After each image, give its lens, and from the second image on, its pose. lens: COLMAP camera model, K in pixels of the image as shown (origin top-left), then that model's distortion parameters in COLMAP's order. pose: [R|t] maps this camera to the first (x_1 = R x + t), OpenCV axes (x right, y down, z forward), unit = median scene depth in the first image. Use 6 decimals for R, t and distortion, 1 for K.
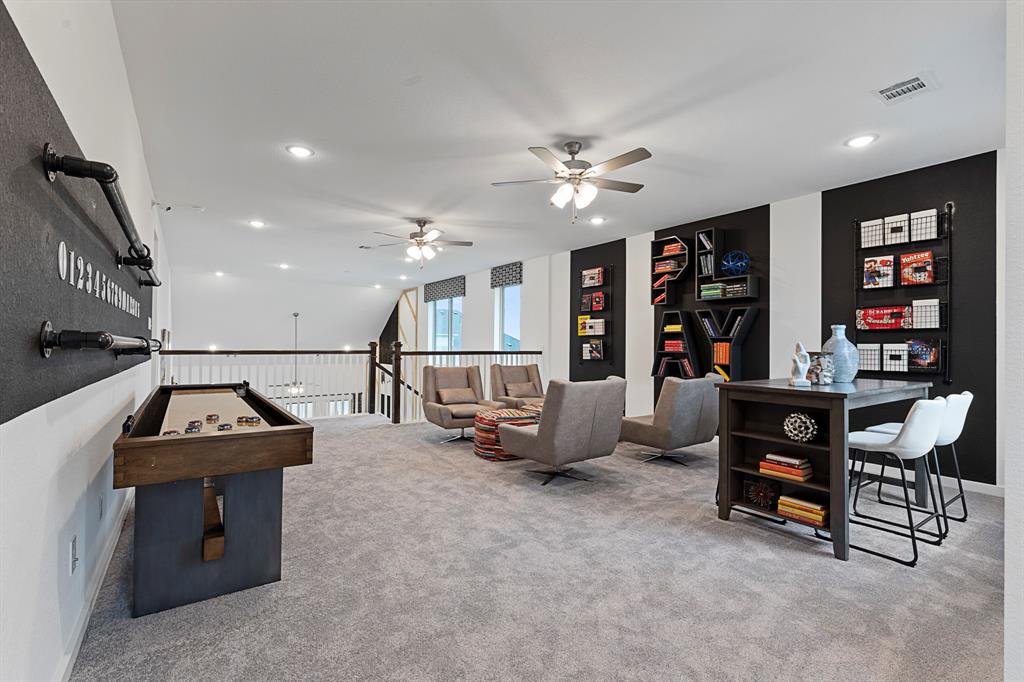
lens RADIAL K [[466.7, 0, 504.5], [0, 466.7, 343.6], [0, 0, 1]] dist [0.000066, -0.000045]
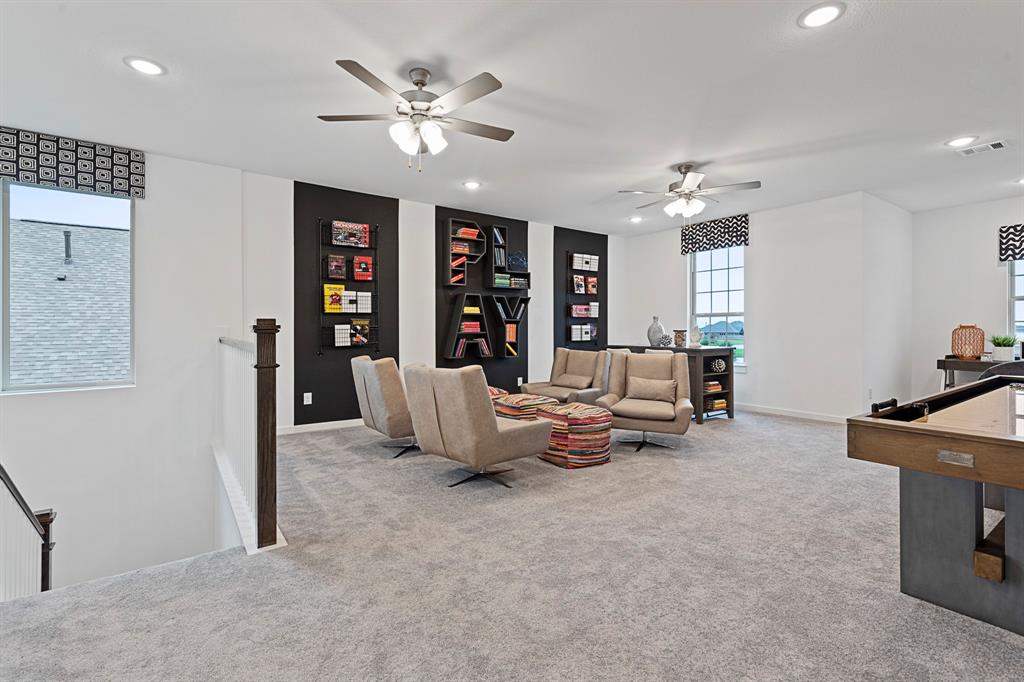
lens RADIAL K [[466.7, 0, 504.9], [0, 466.7, 331.9], [0, 0, 1]] dist [0.000066, -0.000045]
pose [[-0.023410, -0.012845, 0.999643, -0.718424], [-0.002854, 0.999914, 0.012782, 0.002432], [-0.999722, -0.002554, -0.023445, 1.005743]]
